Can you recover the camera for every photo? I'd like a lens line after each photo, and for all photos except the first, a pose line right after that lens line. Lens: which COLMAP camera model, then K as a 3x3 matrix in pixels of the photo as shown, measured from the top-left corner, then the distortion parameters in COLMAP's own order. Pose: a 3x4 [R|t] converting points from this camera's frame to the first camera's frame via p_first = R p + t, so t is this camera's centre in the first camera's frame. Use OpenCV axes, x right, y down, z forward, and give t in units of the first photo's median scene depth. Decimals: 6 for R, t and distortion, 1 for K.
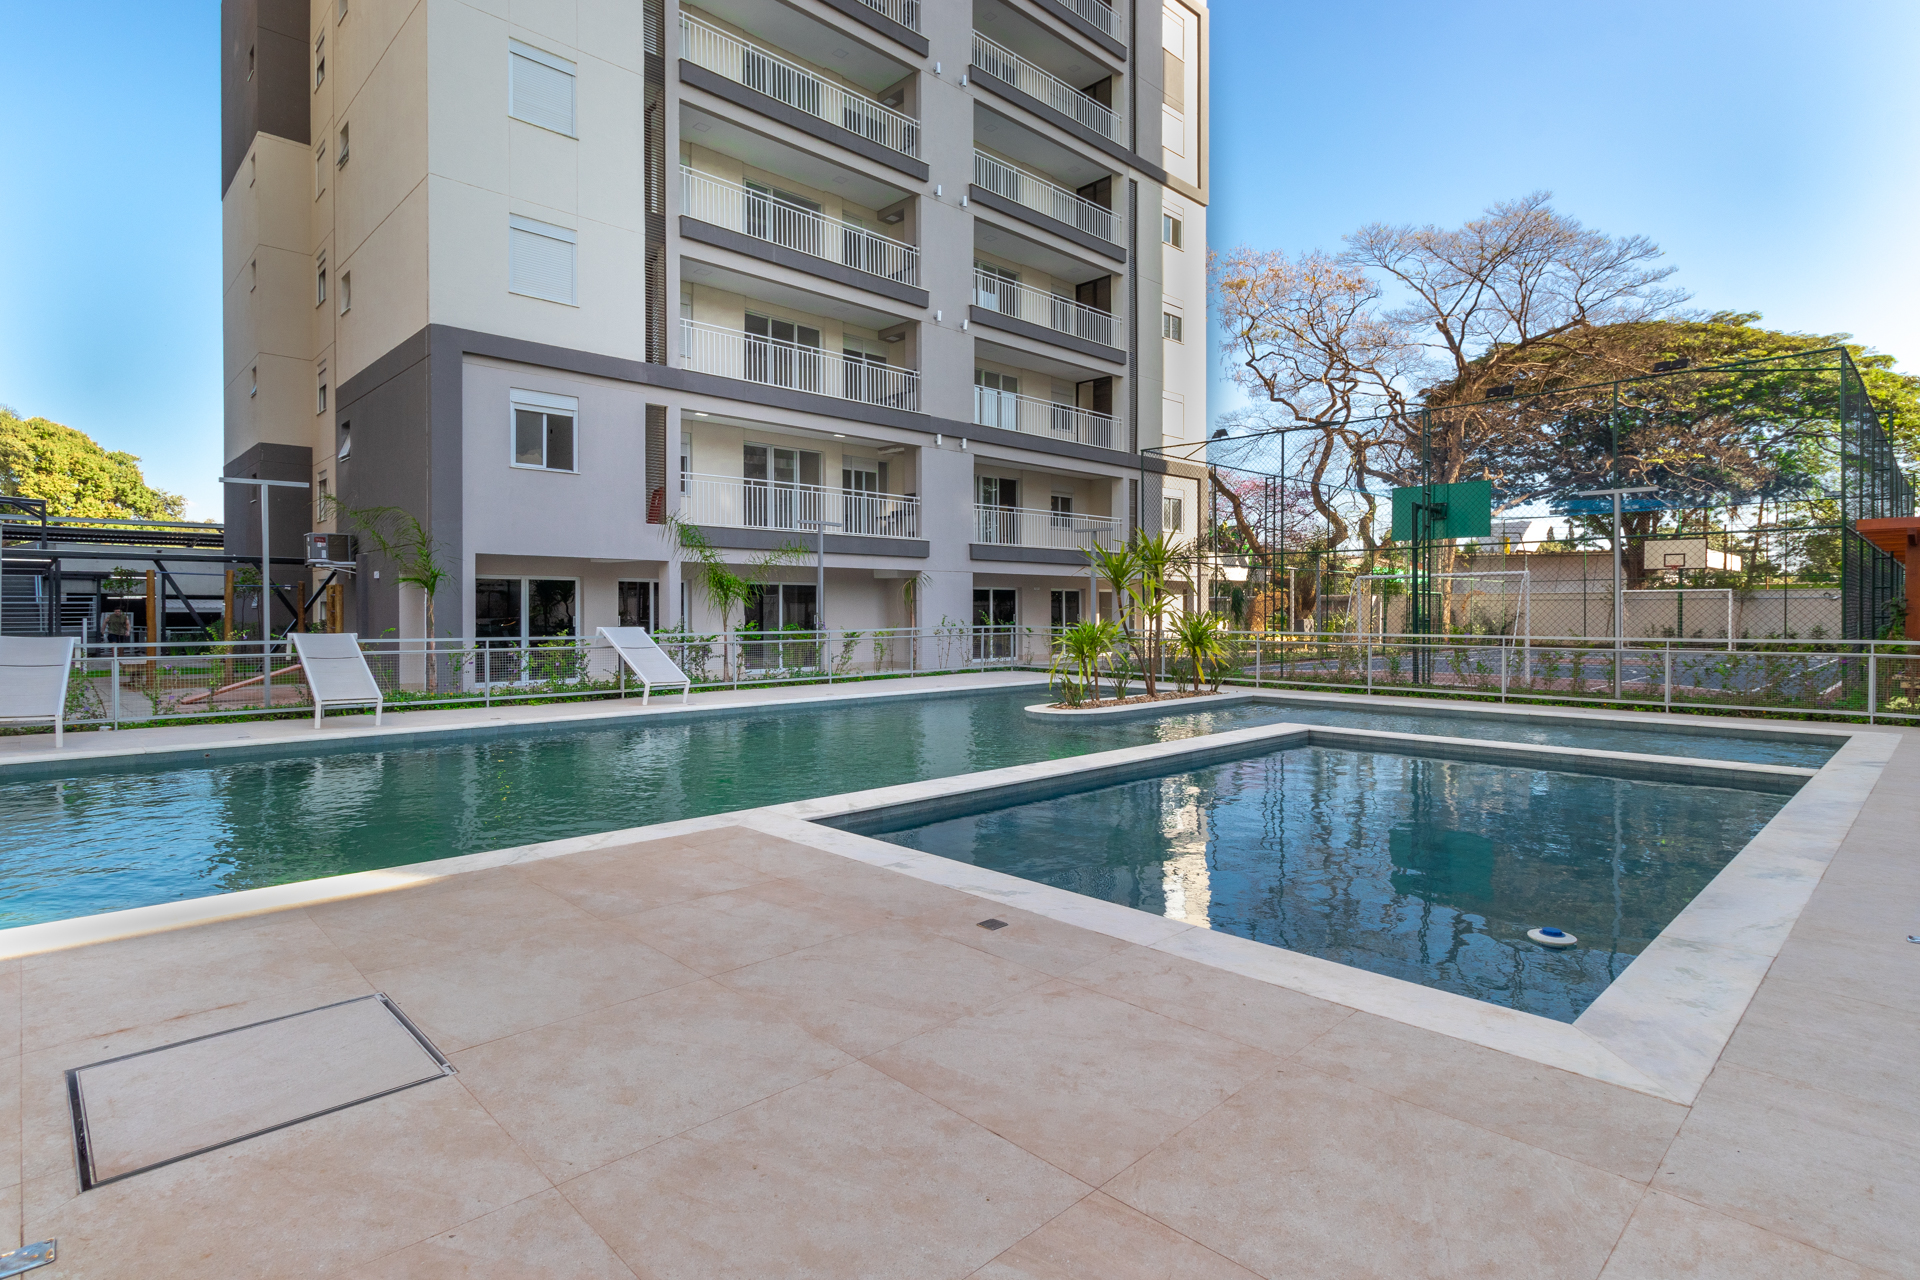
lens RADIAL K [[981.3, 0, 960.0], [0, 981.3, 640.0], [0, 0, 1]] dist [0.010311, -0.012780]
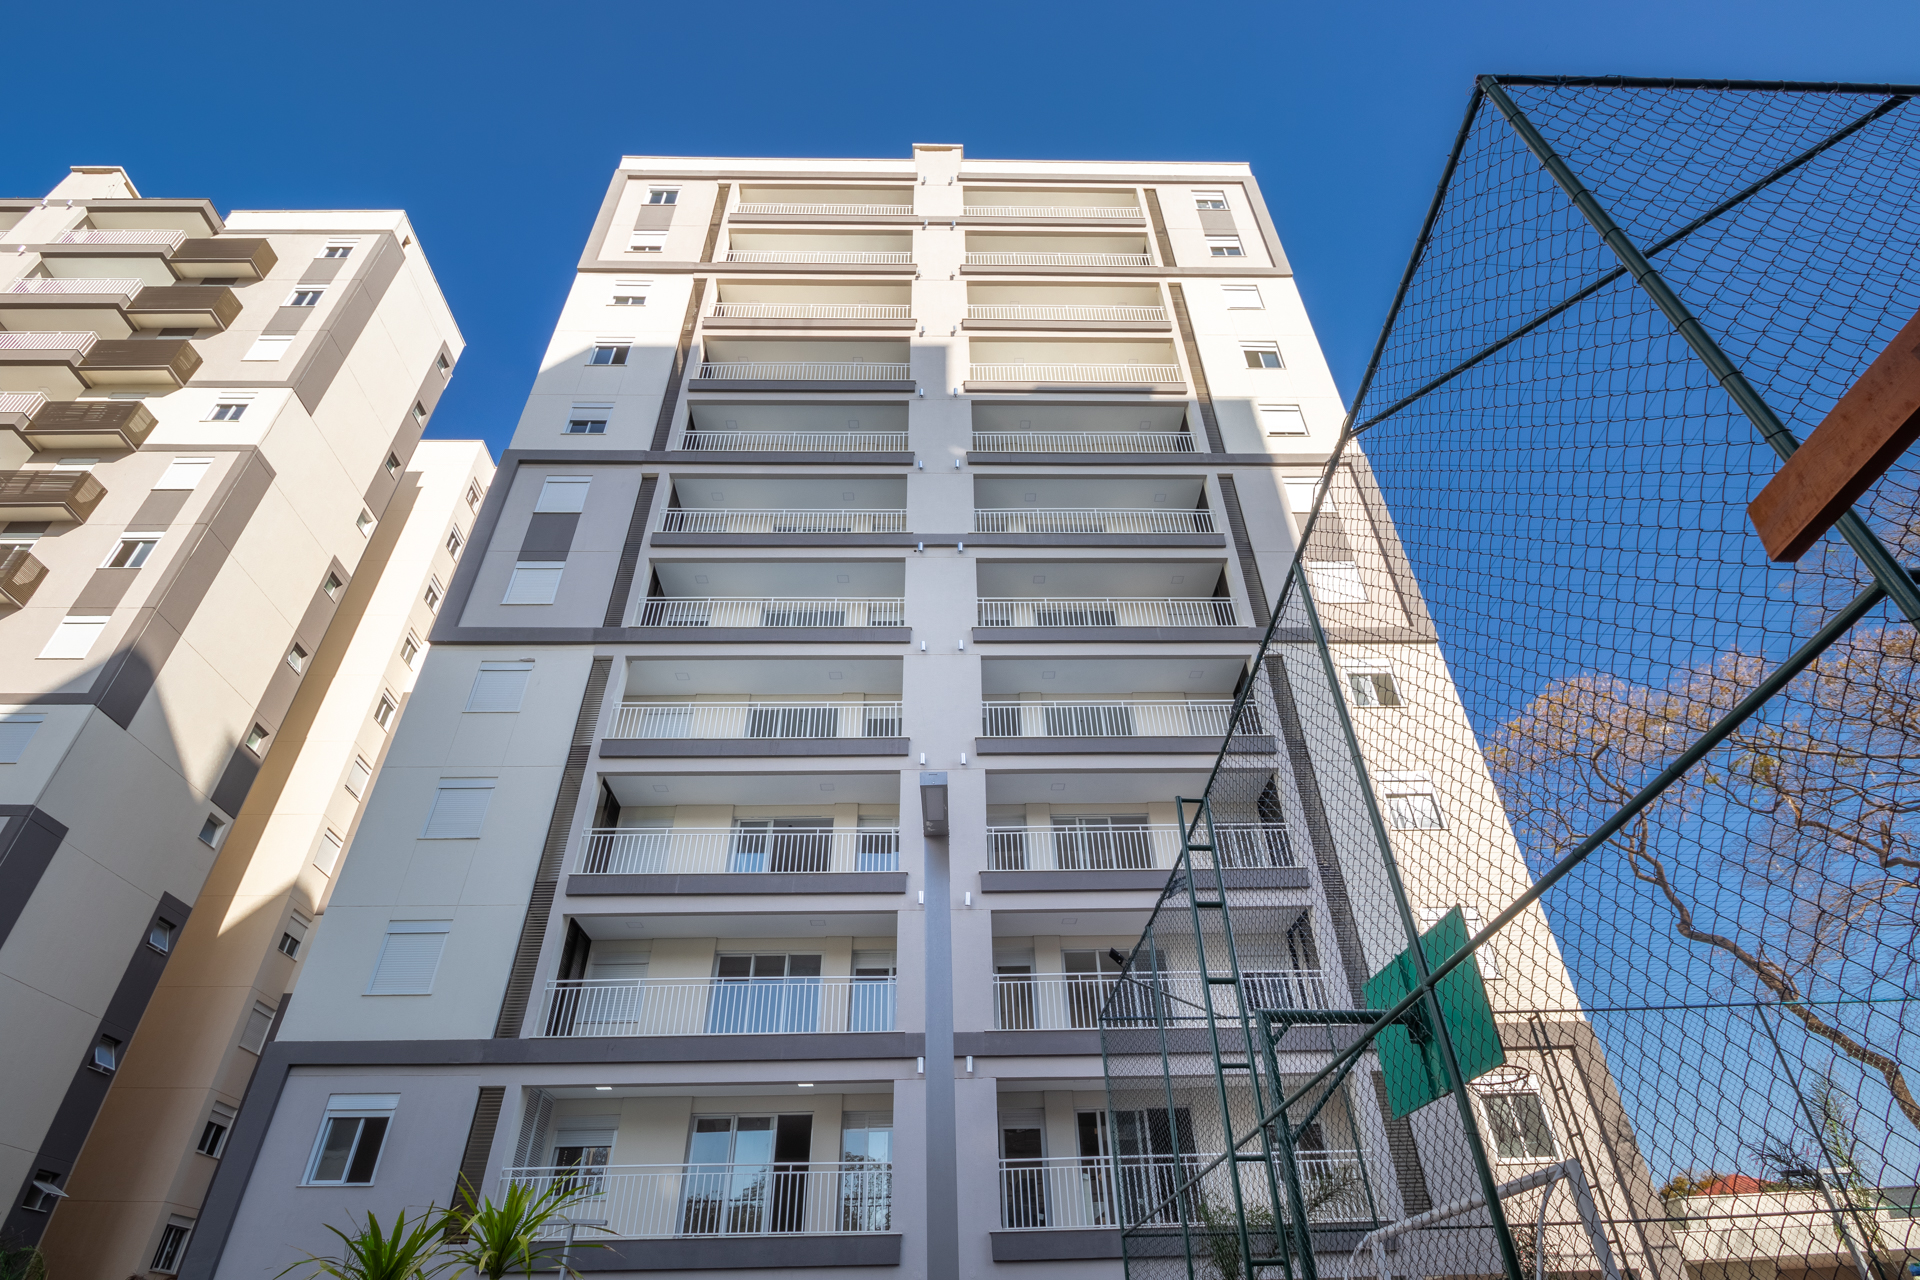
lens RADIAL K [[981.3, 0, 960.0], [0, 981.3, 640.0], [0, 0, 1]] dist [0.010311, -0.012780]
pose [[0.730989, -0.418294, -0.539152, 0.535428], [-0.003067, 0.788073, -0.615575, -0.012399], [0.682382, 0.451632, 0.574789, 0.508490]]
